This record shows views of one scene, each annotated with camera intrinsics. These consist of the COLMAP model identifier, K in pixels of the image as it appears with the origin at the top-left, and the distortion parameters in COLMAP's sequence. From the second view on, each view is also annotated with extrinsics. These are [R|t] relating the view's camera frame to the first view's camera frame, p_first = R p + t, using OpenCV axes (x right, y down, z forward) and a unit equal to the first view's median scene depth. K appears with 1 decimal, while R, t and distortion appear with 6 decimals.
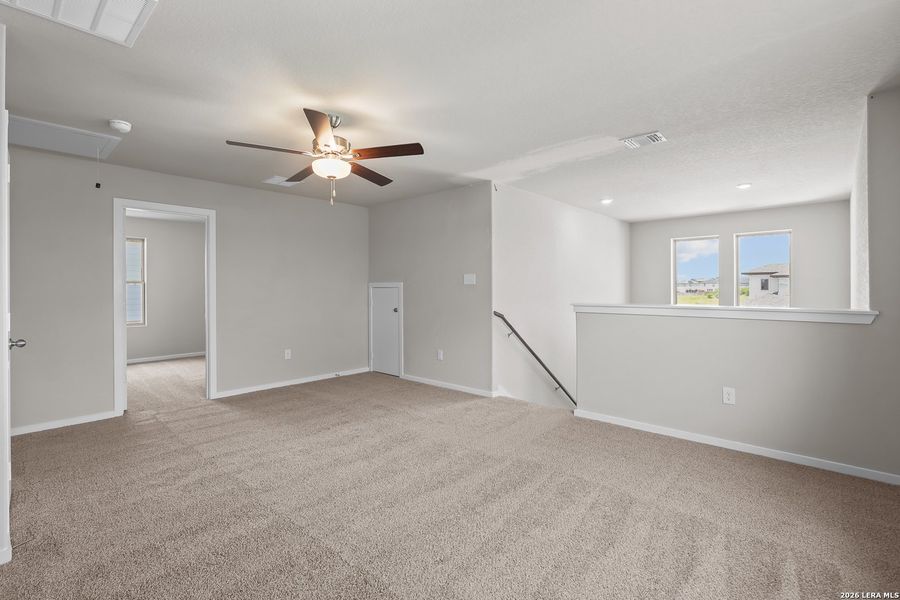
lens RADIAL K [[411.2, 0, 442.4], [0, 411.2, 292.6], [0, 0, 1]] dist [-0.007294, -0.000015]
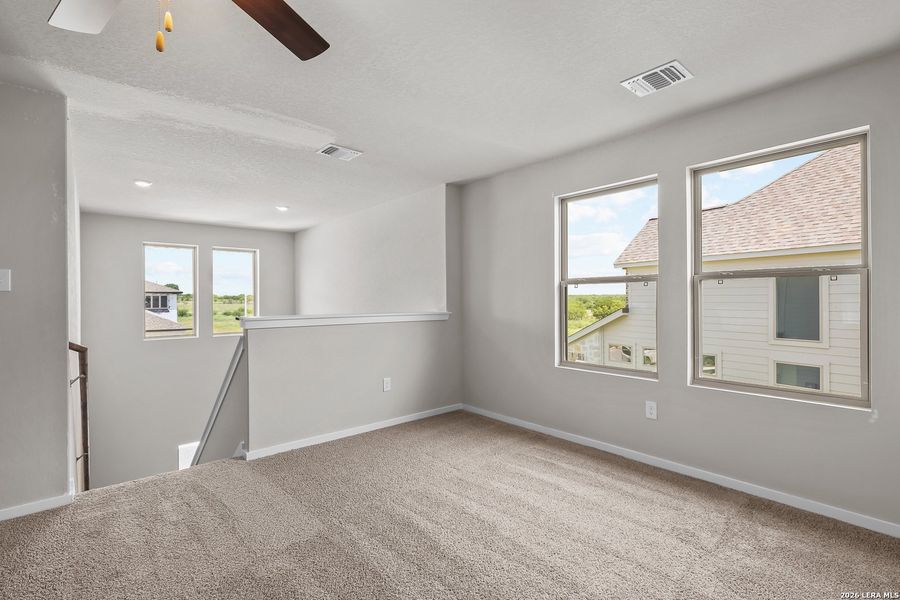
lens RADIAL K [[417.2, 0, 446.5], [0, 417.2, 302.9], [0, 0, 1]] dist [-0.003154, -0.000007]
pose [[0.110530, -0.007819, 0.993842, -0.521986], [0.014837, 0.999871, 0.006216, -0.002488], [-0.993762, 0.014059, 0.110632, 0.647534]]
